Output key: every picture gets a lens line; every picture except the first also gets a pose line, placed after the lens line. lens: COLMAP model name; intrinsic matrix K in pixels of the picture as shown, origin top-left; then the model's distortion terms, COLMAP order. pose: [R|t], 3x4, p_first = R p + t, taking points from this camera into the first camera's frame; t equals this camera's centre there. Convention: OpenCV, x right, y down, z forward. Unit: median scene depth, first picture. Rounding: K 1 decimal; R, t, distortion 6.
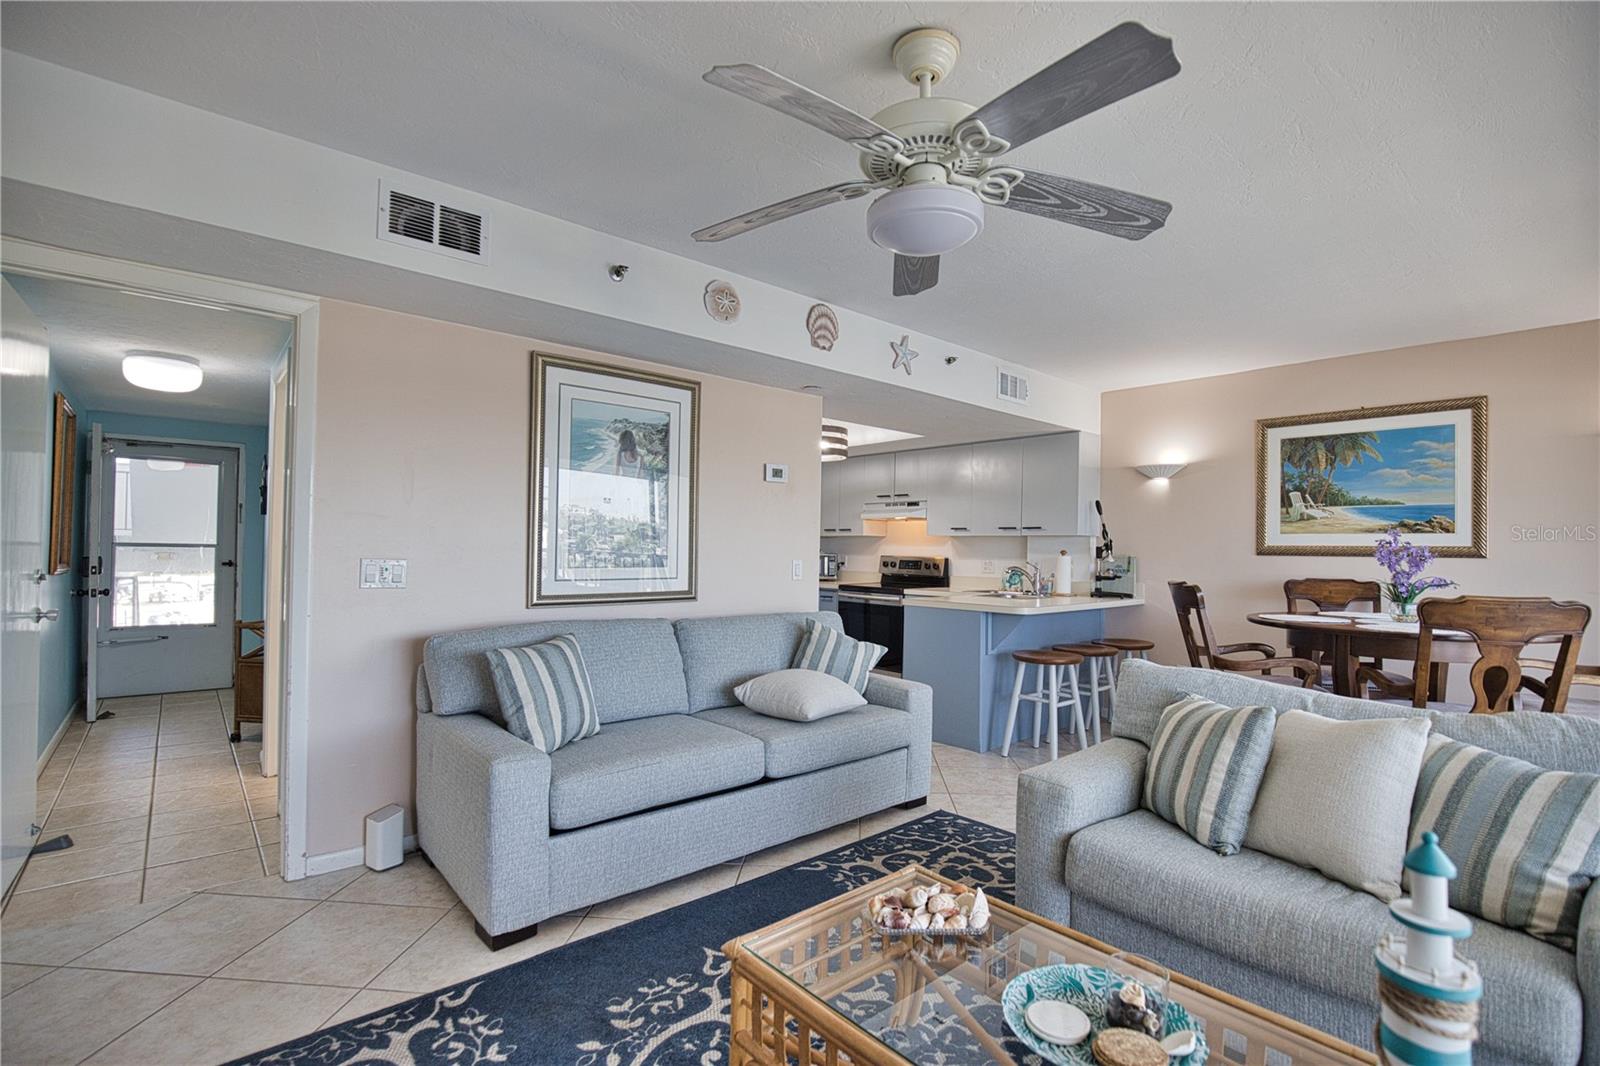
lens RADIAL K [[730.4, 0, 807.7], [0, 730.4, 540.7], [0, 0, 1]] dist [-0.039055, 0.008524]
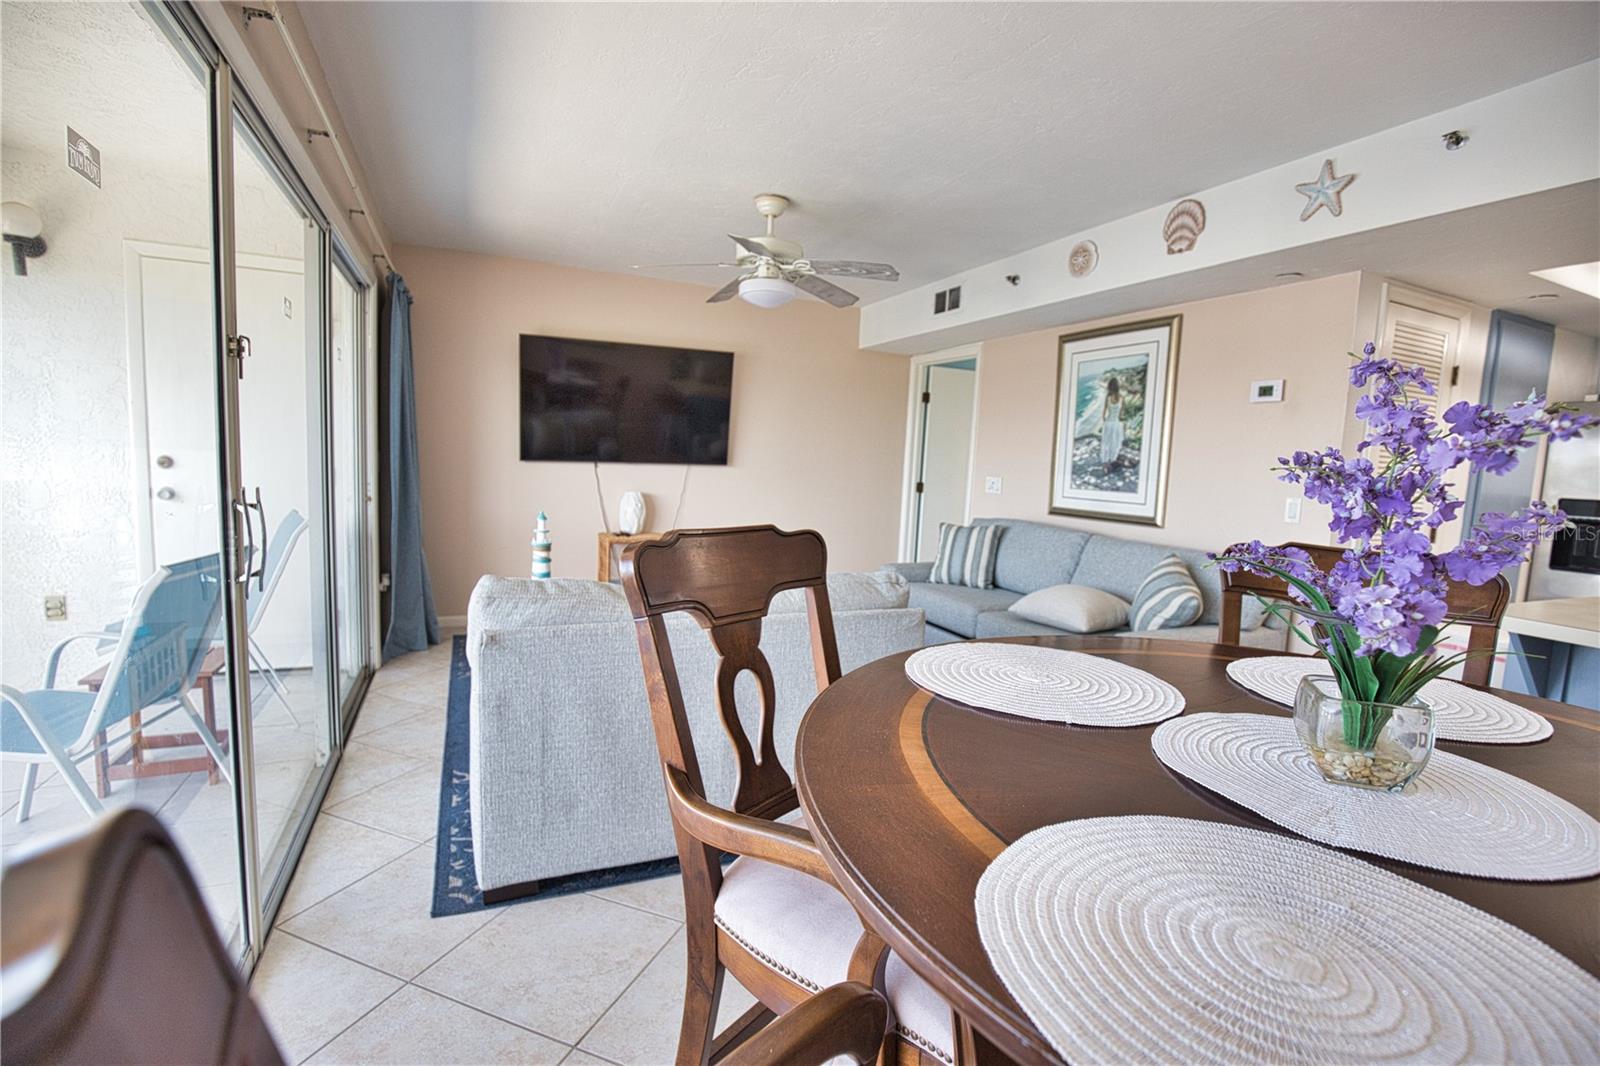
lens RADIAL K [[730.4, 0, 810.2], [0, 730.4, 539.7], [0, 0, 1]] dist [-0.039055, 0.008524]
pose [[-0.287378, 0.076331, -0.954771, 0.855446], [-0.041272, 0.994907, 0.091962, 0.020761], [0.956928, 0.065833, -0.282765, 0.705129]]
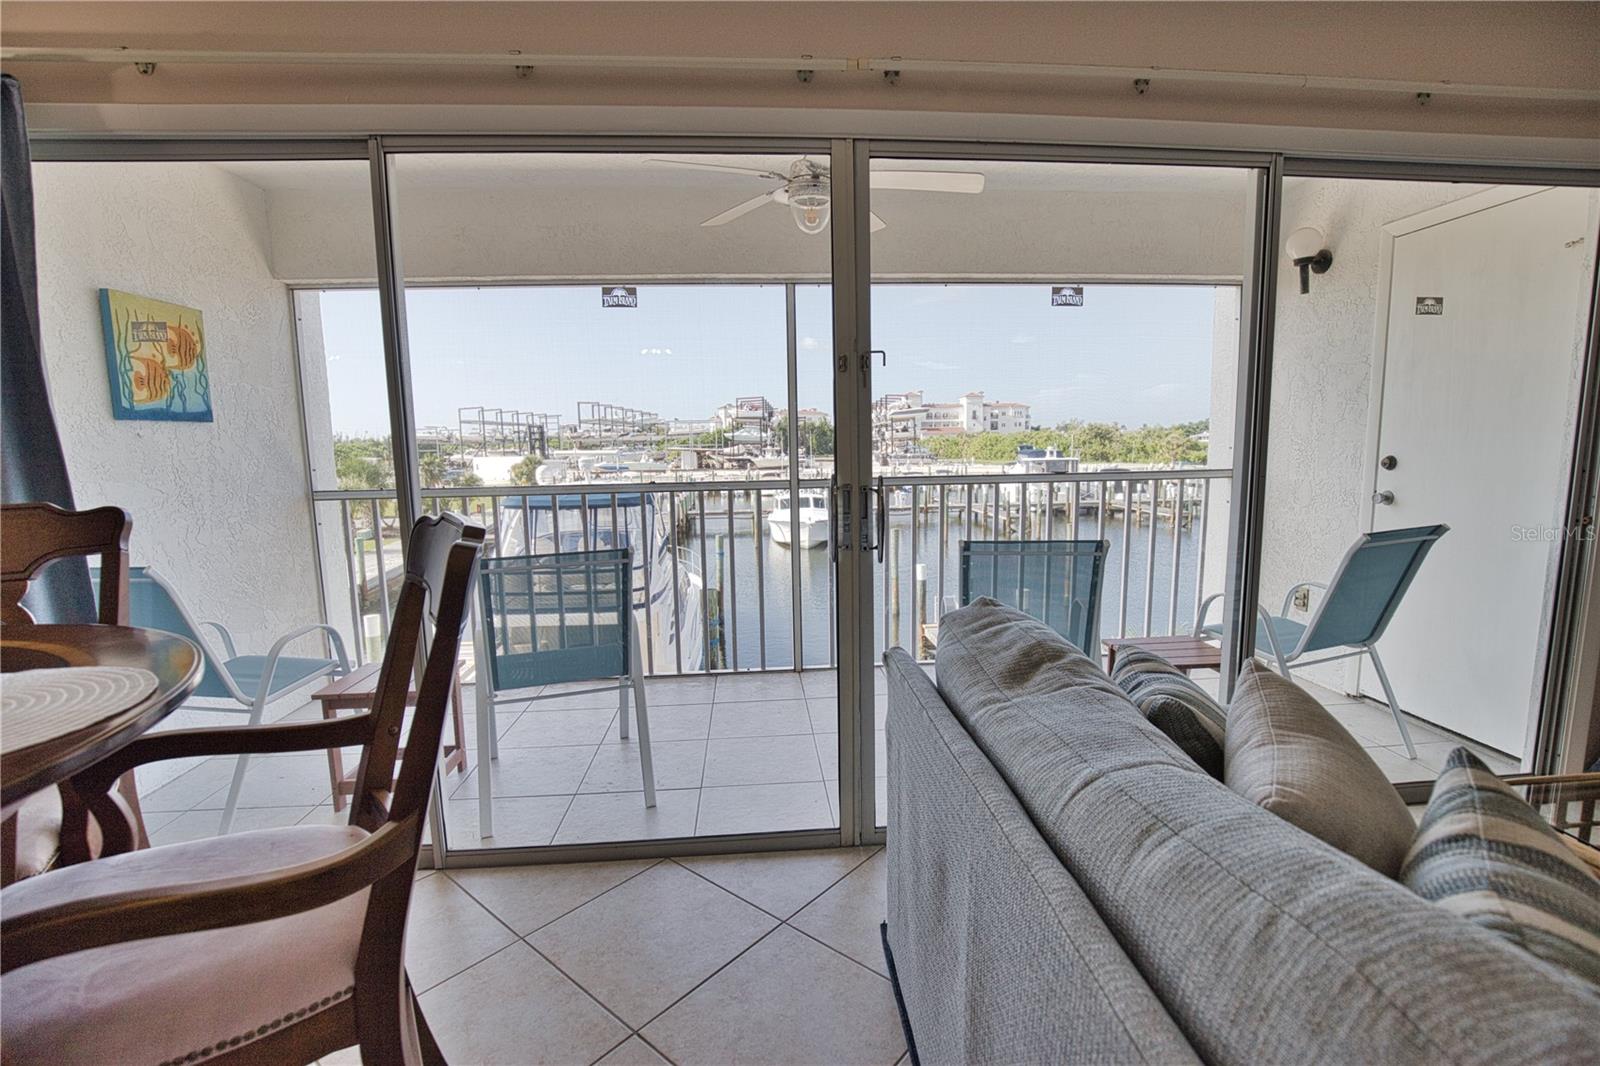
lens RADIAL K [[730.4, 0, 810.4], [0, 730.4, 540.6], [0, 0, 1]] dist [-0.039055, 0.008524]
pose [[-0.801719, -0.082634, 0.591962, 0.323208], [-0.002512, 0.990854, 0.134914, 0.019049], [-0.597696, 0.106676, -0.794594, 0.711587]]
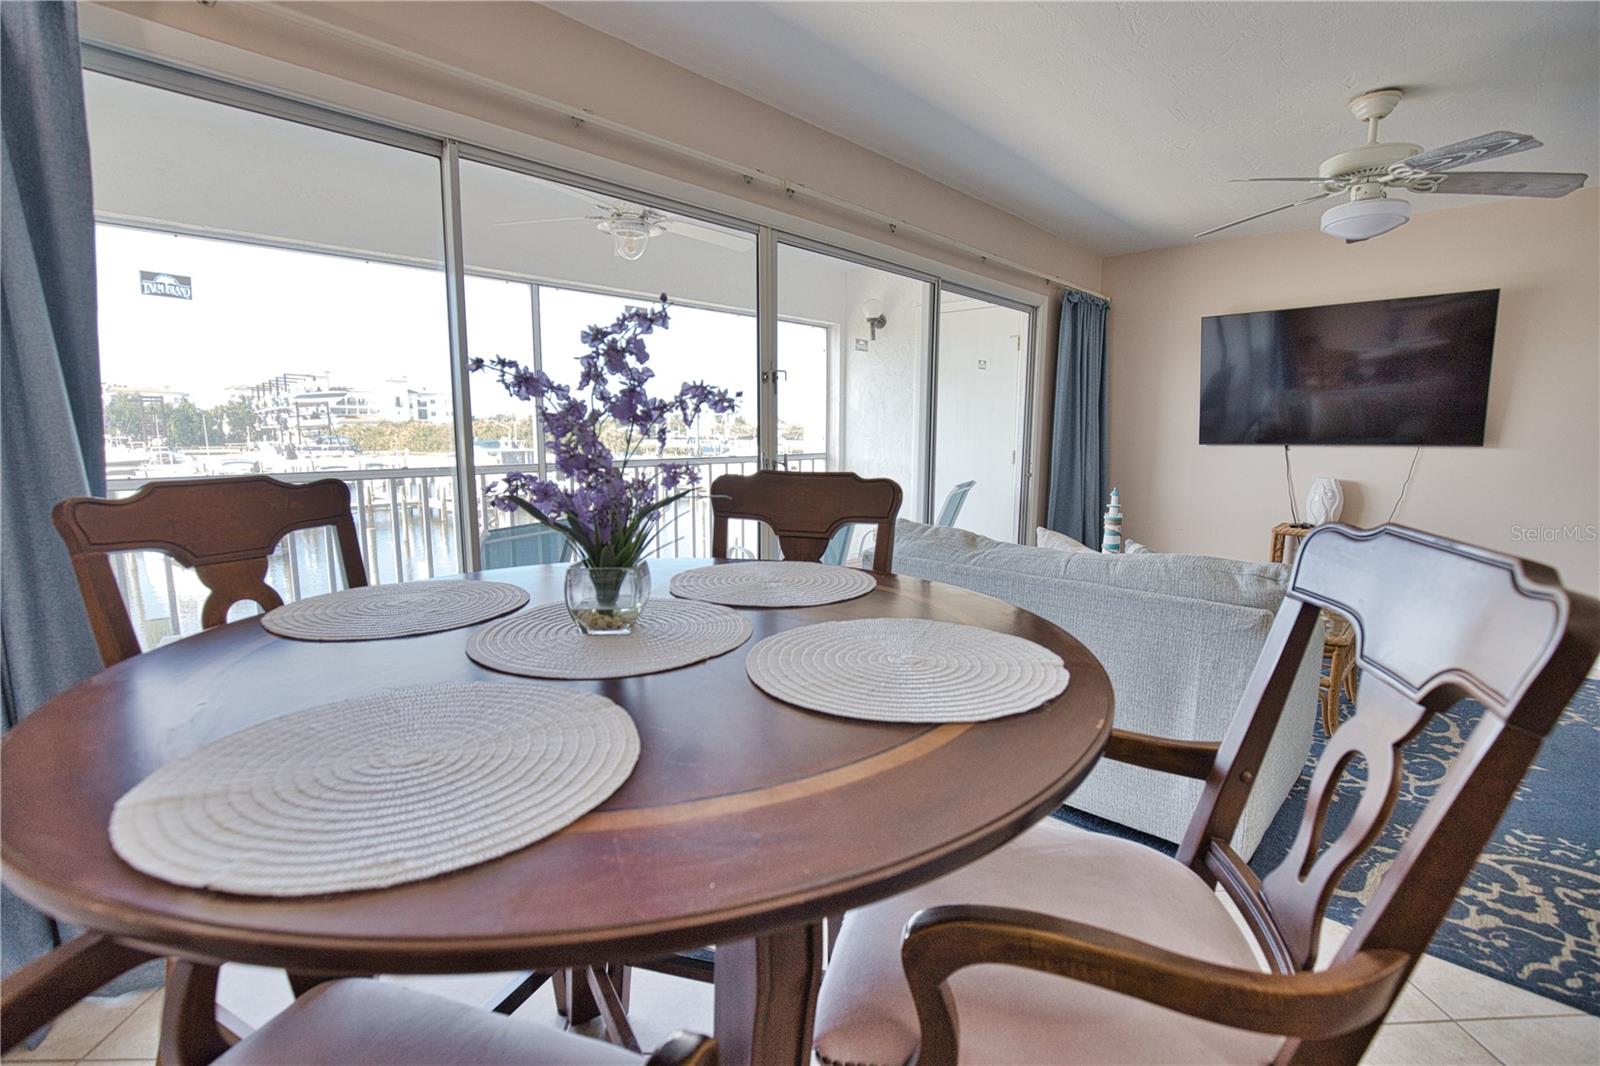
lens RADIAL K [[730.4, 0, 812.1], [0, 730.4, 537.9], [0, 0, 1]] dist [-0.039055, 0.008524]
pose [[-0.994877, -0.006635, -0.100871, 0.613666], [-0.020208, 0.990756, 0.134139, 0.026685], [0.099049, 0.135490, -0.985815, 1.019225]]
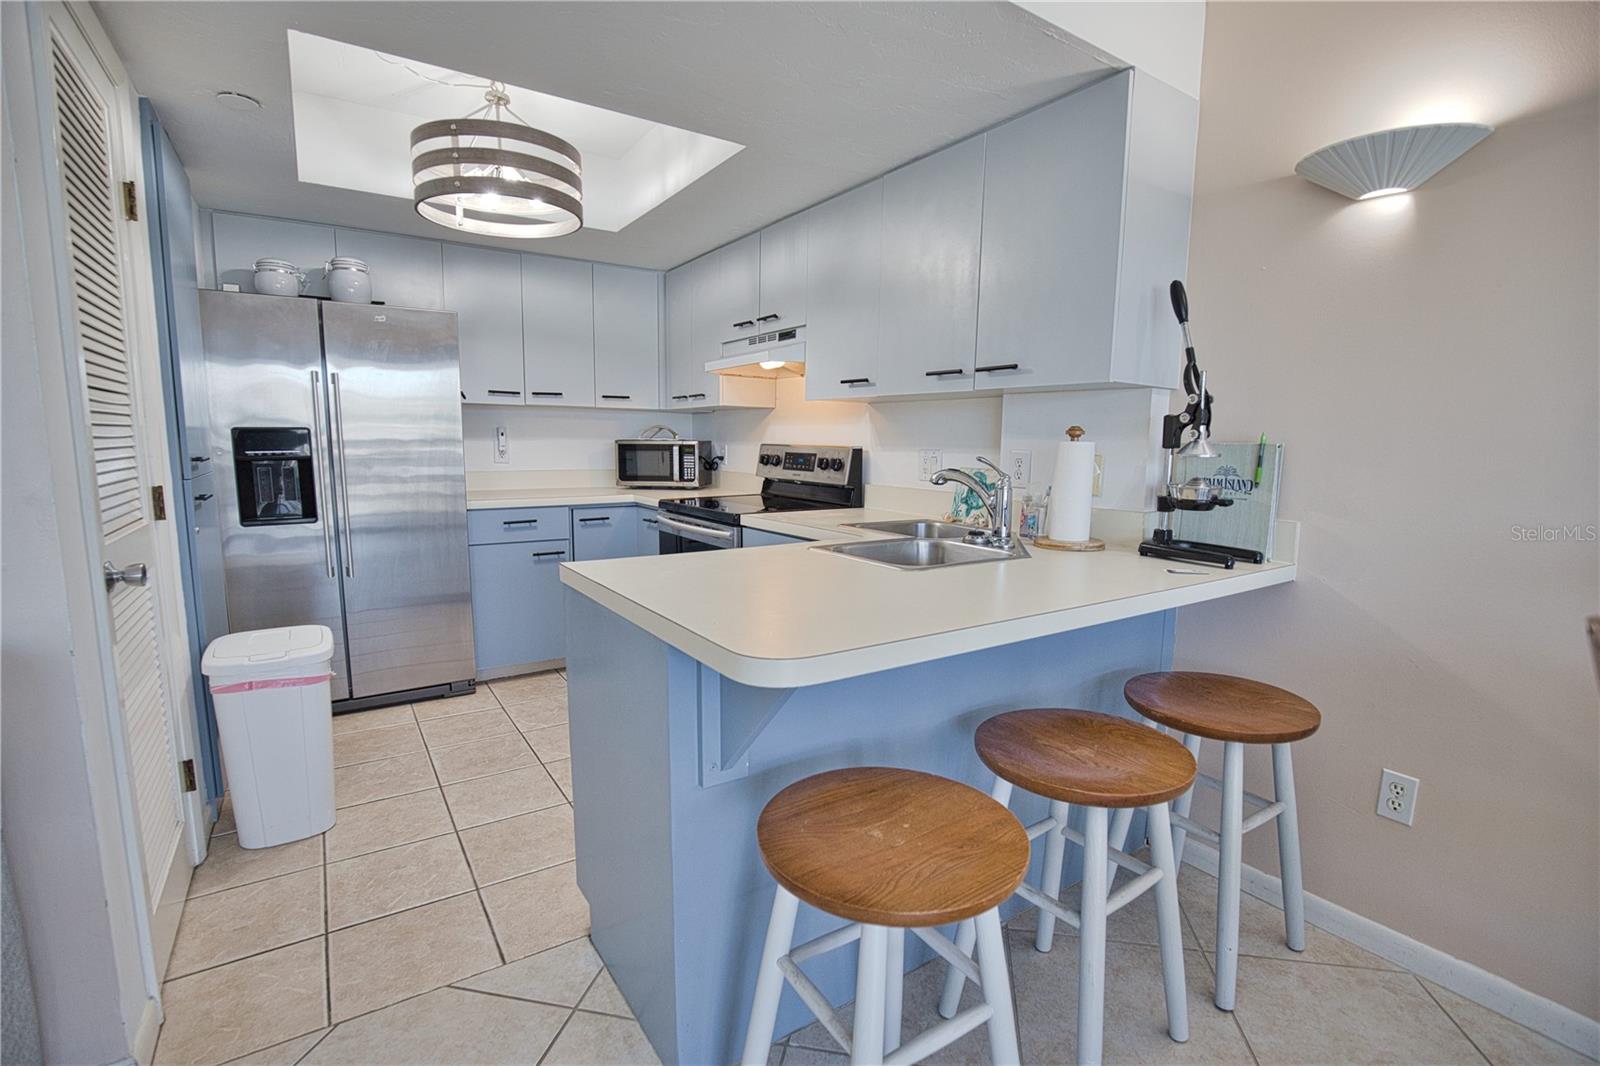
lens RADIAL K [[730.4, 0, 813.0], [0, 730.4, 543.7], [0, 0, 1]] dist [-0.039055, 0.008524]
pose [[0.991864, 0.015110, -0.126404, 0.338357], [0.004139, 0.988578, 0.150655, 0.020370], [0.127236, -0.149953, 0.980472, 0.771856]]
